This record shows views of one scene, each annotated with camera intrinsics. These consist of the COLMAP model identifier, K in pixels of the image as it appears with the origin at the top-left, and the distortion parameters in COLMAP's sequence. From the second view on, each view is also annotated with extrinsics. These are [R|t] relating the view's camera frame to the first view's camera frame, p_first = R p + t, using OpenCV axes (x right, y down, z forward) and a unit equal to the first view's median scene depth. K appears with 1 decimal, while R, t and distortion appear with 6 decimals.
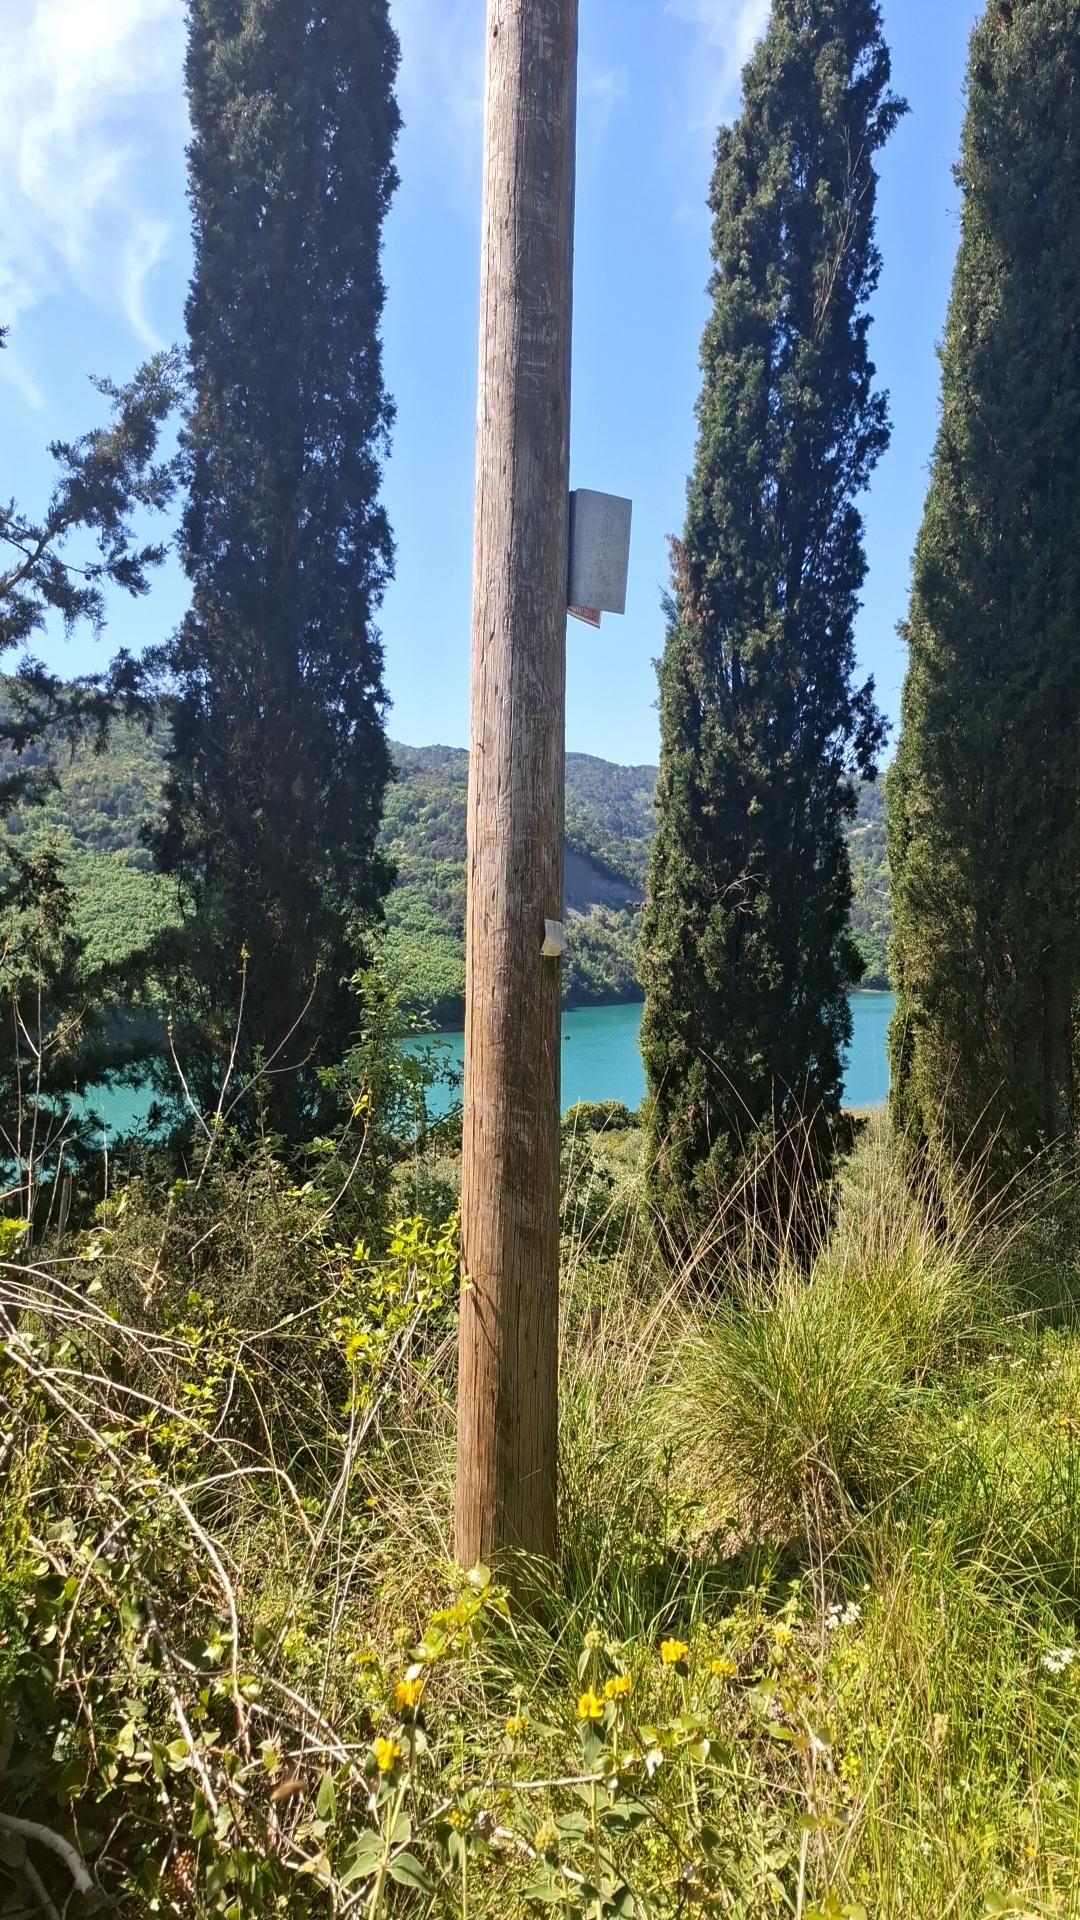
lens RADIAL K [[1289.6, 0, 540.1], [0, 1289.6, 994.9], [0, 0, 1]] dist [0.035143, -0.049225]
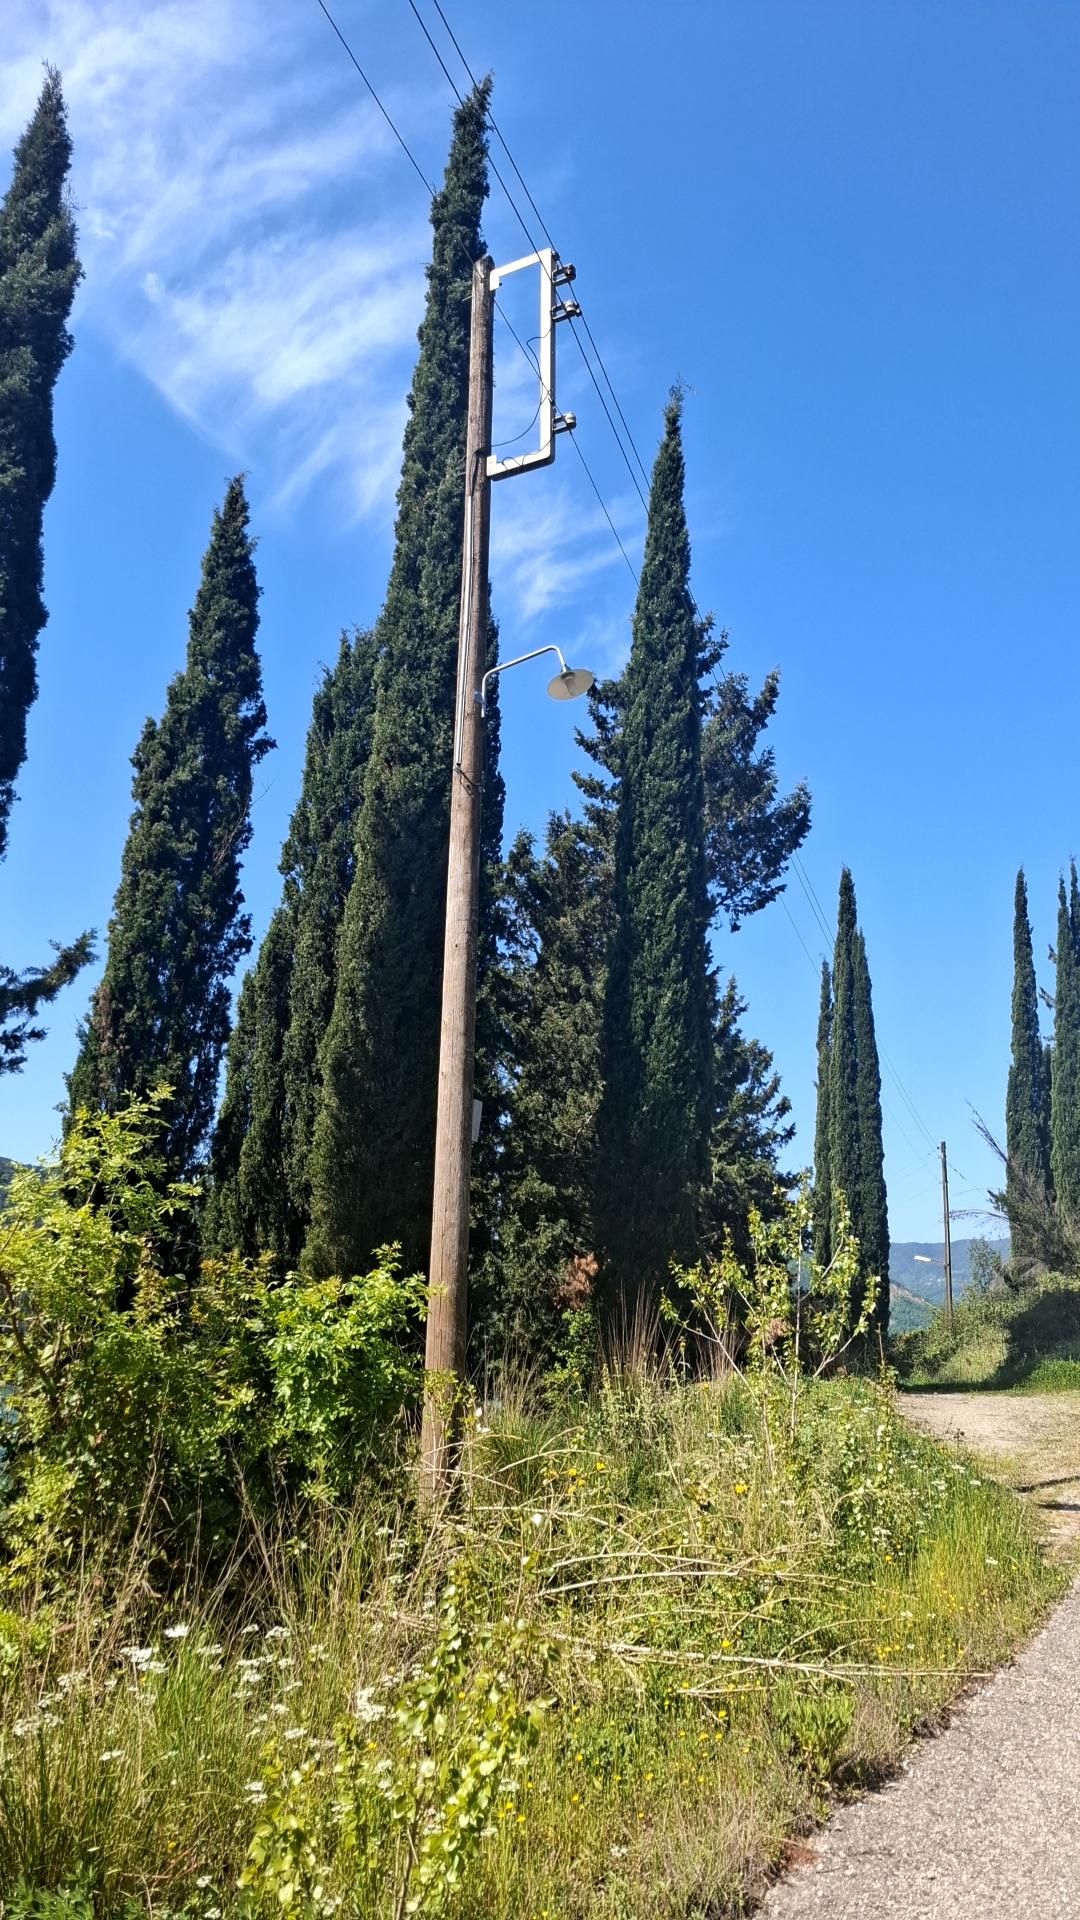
lens RADIAL K [[1289.6, 0, 540.1], [0, 1289.6, 994.9], [0, 0, 1]] dist [0.035143, -0.049225]
pose [[0.787714, 0.151062, 0.597233, -0.335434], [0.031012, 0.958516, -0.283346, 0.040311], [-0.615260, 0.241717, 0.750352, -0.266148]]
